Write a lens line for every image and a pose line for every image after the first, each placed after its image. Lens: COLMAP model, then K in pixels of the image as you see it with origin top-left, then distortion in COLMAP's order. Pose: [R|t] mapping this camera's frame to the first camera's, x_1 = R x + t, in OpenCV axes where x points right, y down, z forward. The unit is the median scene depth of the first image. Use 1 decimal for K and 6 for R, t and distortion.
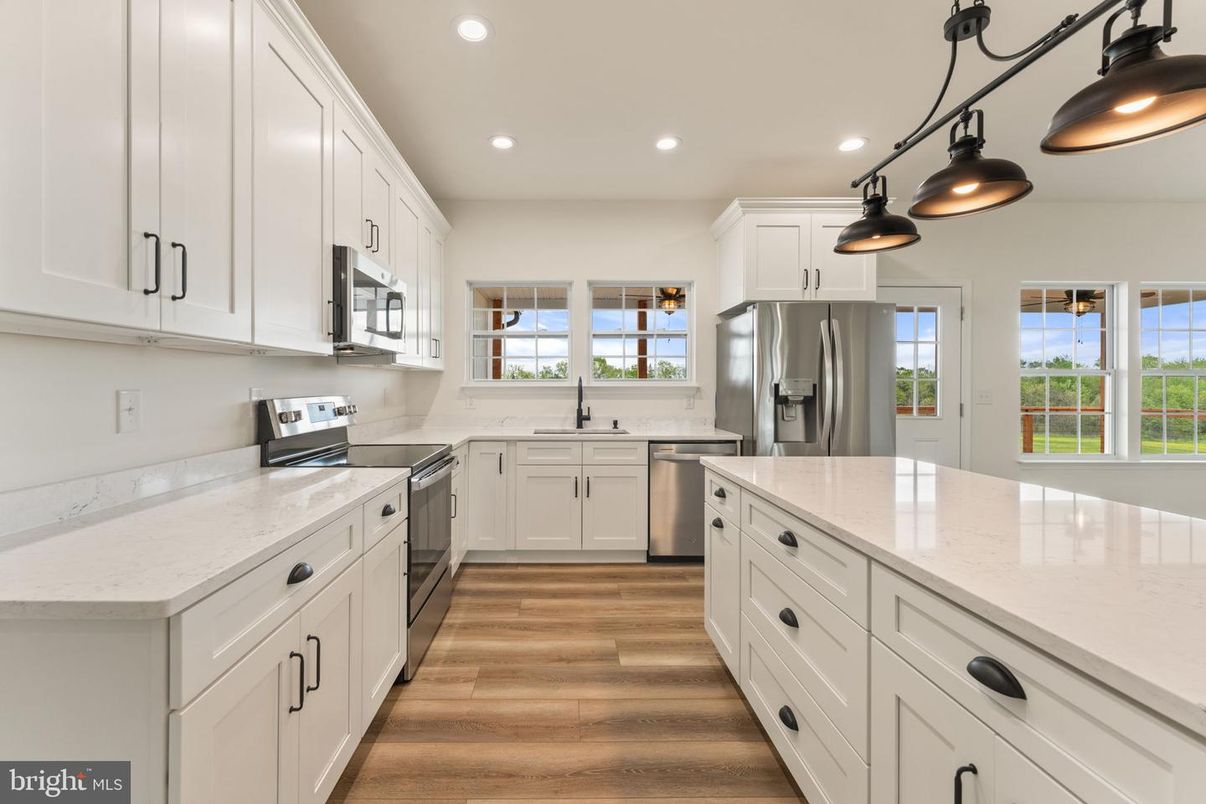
lens RADIAL K [[506.8, 0, 569.0], [0, 506.8, 384.5], [0, 0, 1]] dist [-0.003547, -0.000475]
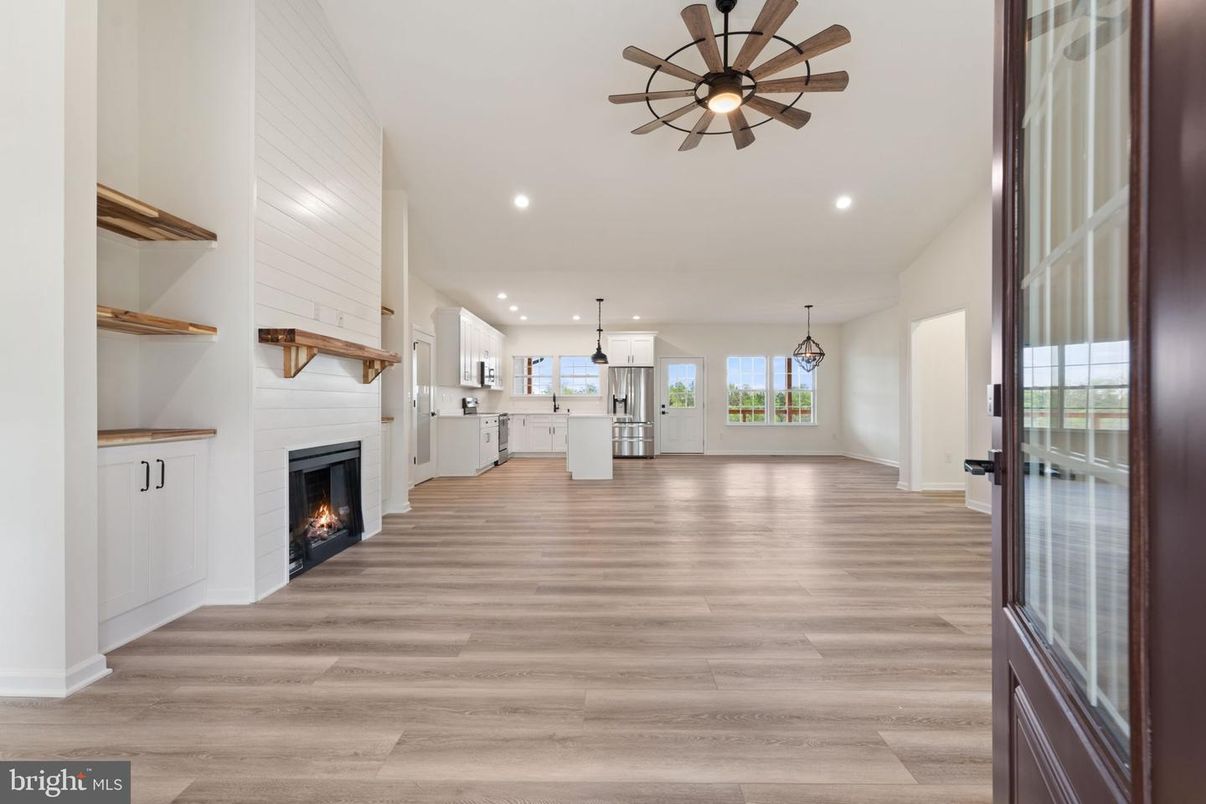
lens RADIAL K [[506.8, 0, 598.2], [0, 506.8, 398.9], [0, 0, 1]] dist [-0.003547, -0.000475]
pose [[0.999362, -0.002575, -0.035629, 0.373385], [0.002289, 0.999965, -0.008070, 0.041516], [0.035648, 0.007983, 0.999333, -1.799574]]
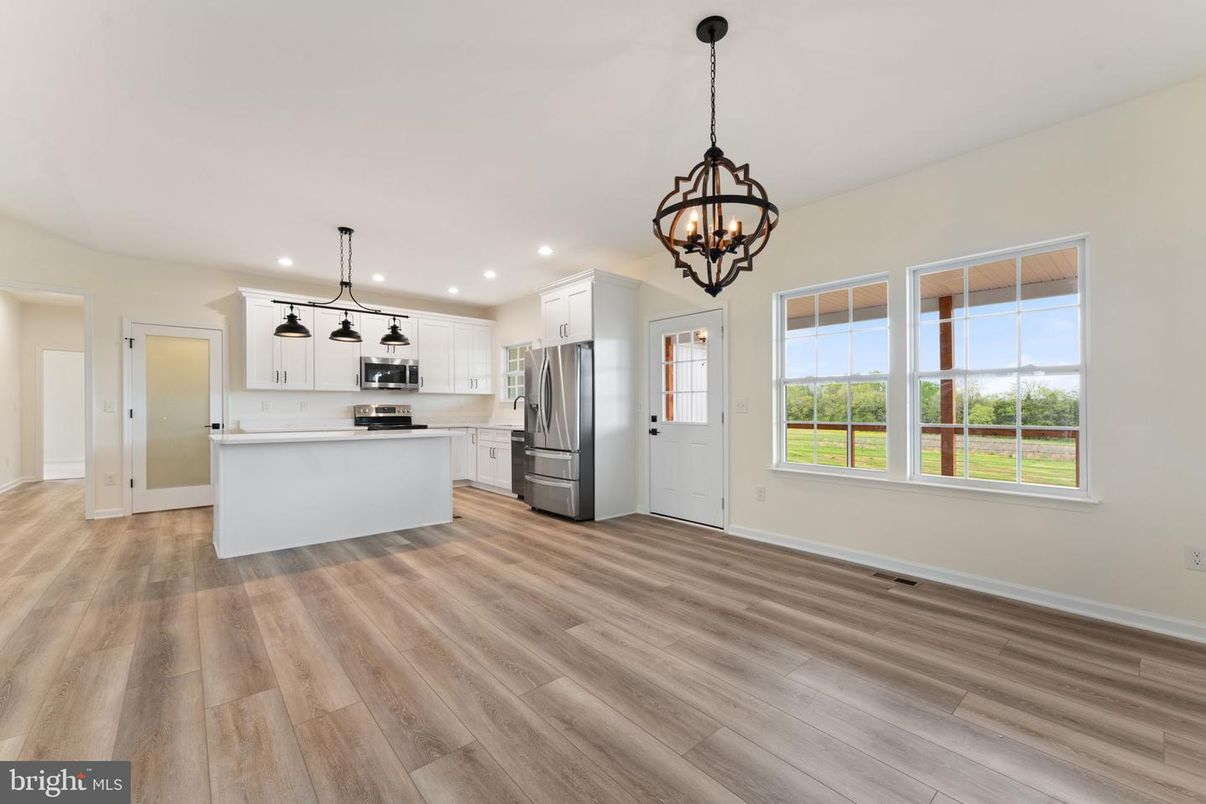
lens RADIAL K [[486.2, 0, 595.0], [0, 486.2, 411.0], [0, 0, 1]] dist [-0.002577, 0.000955]
pose [[0.638434, 0.001715, -0.769674, 1.603523], [0.003331, 0.999982, 0.004991, 0.032195], [0.769669, -0.005750, 0.638417, 0.101461]]
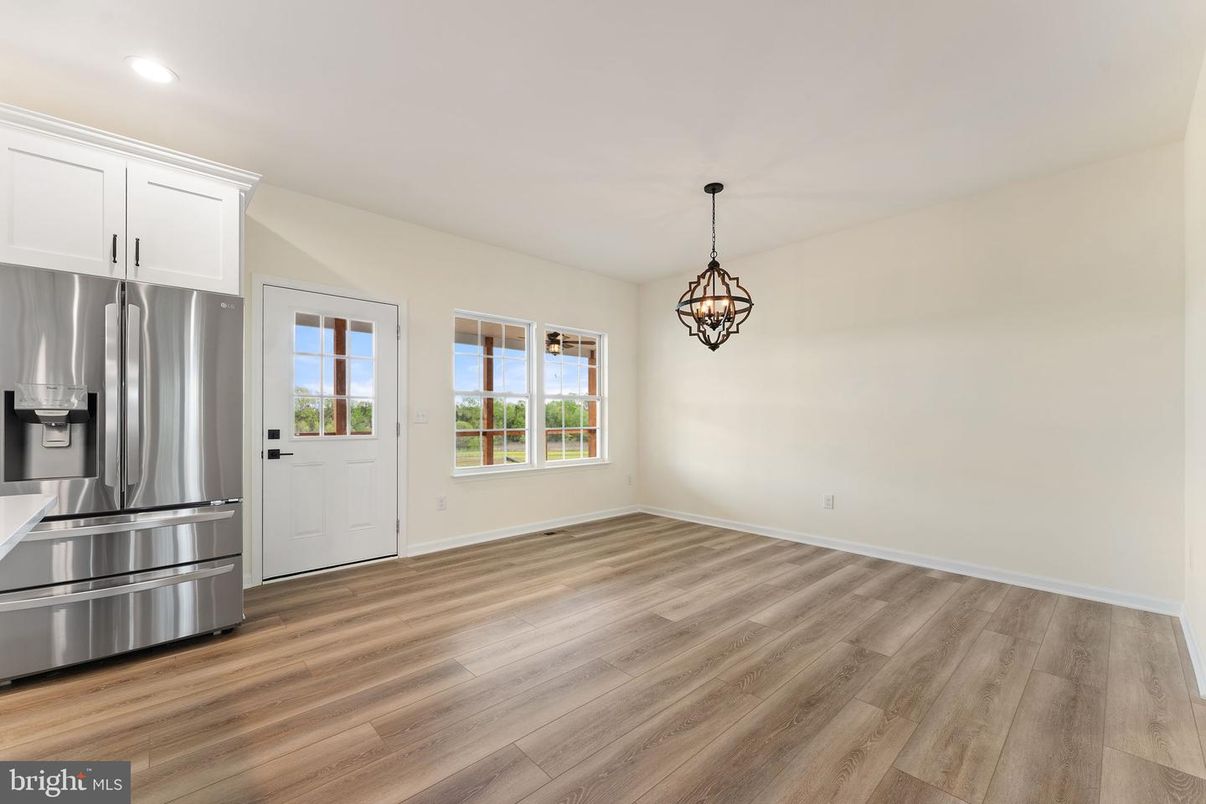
lens RADIAL K [[486.2, 0, 600.7], [0, 486.2, 416.8], [0, 0, 1]] dist [-0.002577, 0.000955]
pose [[0.740914, -0.002417, 0.671596, 0.485064], [-0.000869, 0.999989, 0.004557, 0.024218], [-0.671599, -0.003960, 0.740904, 0.027209]]
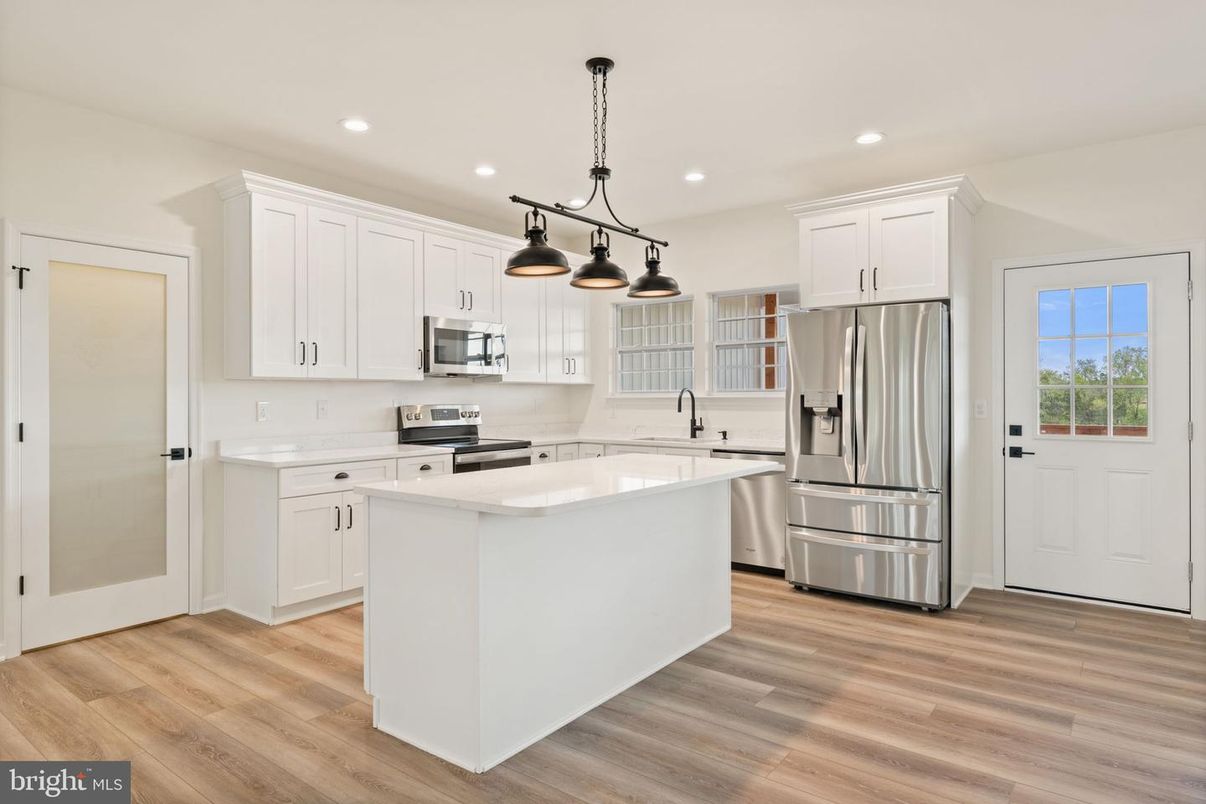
lens RADIAL K [[699.6, 0, 589.3], [0, 699.6, 396.7], [0, 0, 1]] dist [-0.002289, -0.001260]
pose [[0.778691, -0.002625, -0.627402, 0.826259], [0.005277, 0.999983, 0.002365, -0.003099], [0.627385, -0.005152, 0.778692, -0.281507]]
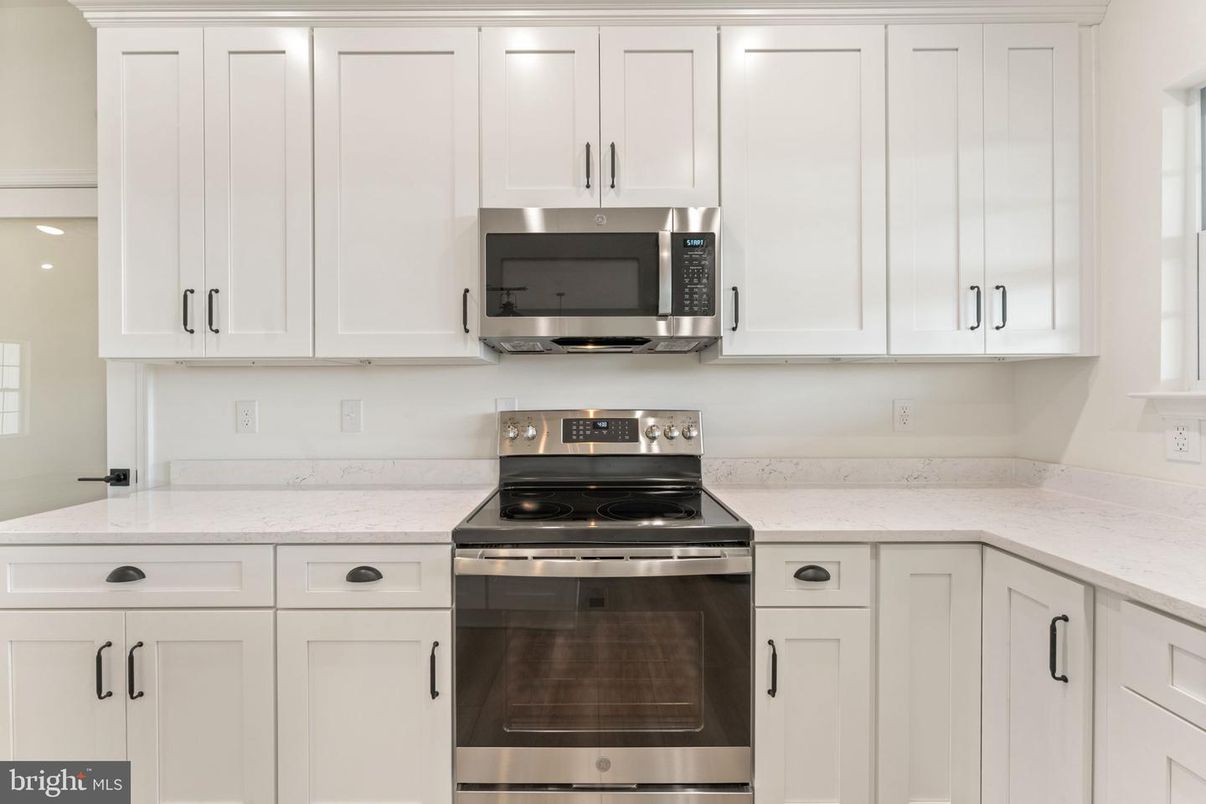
lens RADIAL K [[486.2, 0, 590.2], [0, 486.2, 398.3], [0, 0, 1]] dist [-0.002577, 0.000955]
pose [[-0.015307, 0.013677, -0.999789, 0.157420], [0.007097, 0.999883, 0.013570, -0.002334], [0.999858, -0.006888, -0.015403, 0.664563]]
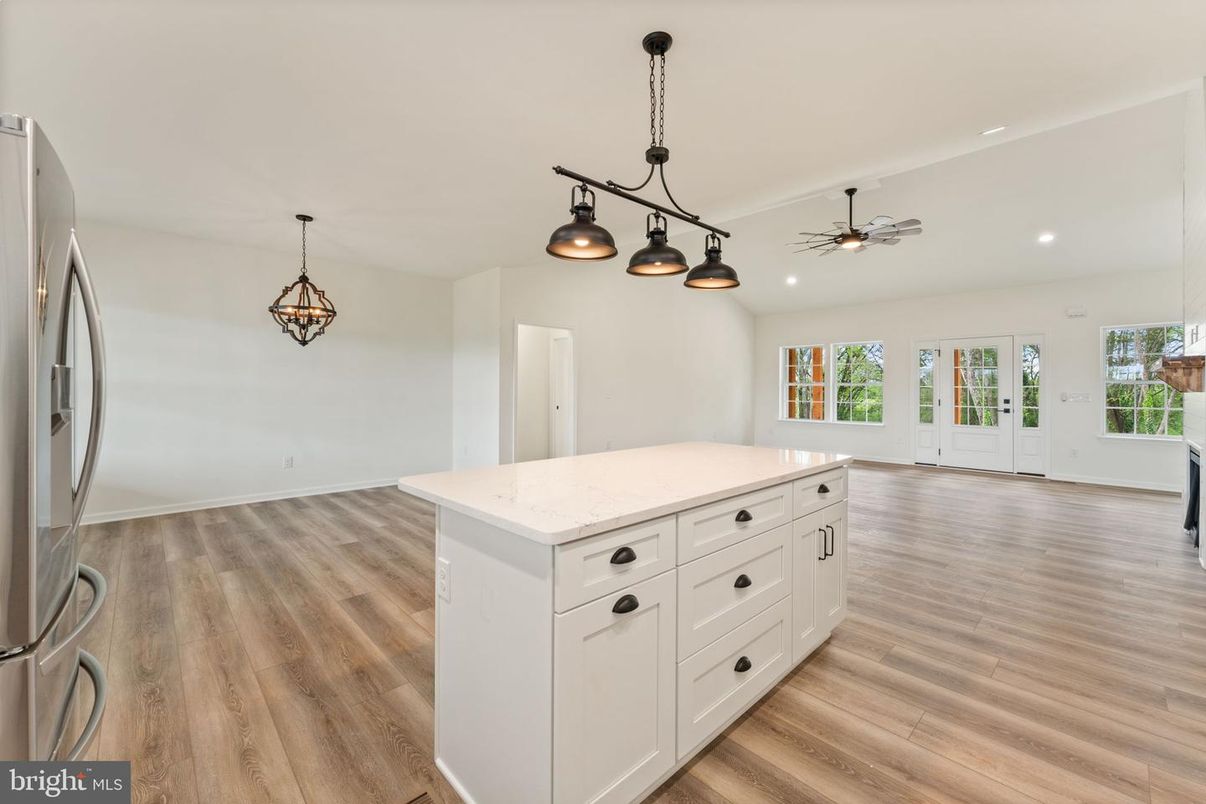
lens RADIAL K [[486.2, 0, 598.3], [0, 486.2, 384.8], [0, 0, 1]] dist [-0.002577, 0.000955]
pose [[-0.677091, 0.002608, 0.735895, -0.077859], [-0.008119, 0.999906, -0.011014, 0.003099], [-0.735854, -0.013433, -0.677007, 0.835986]]
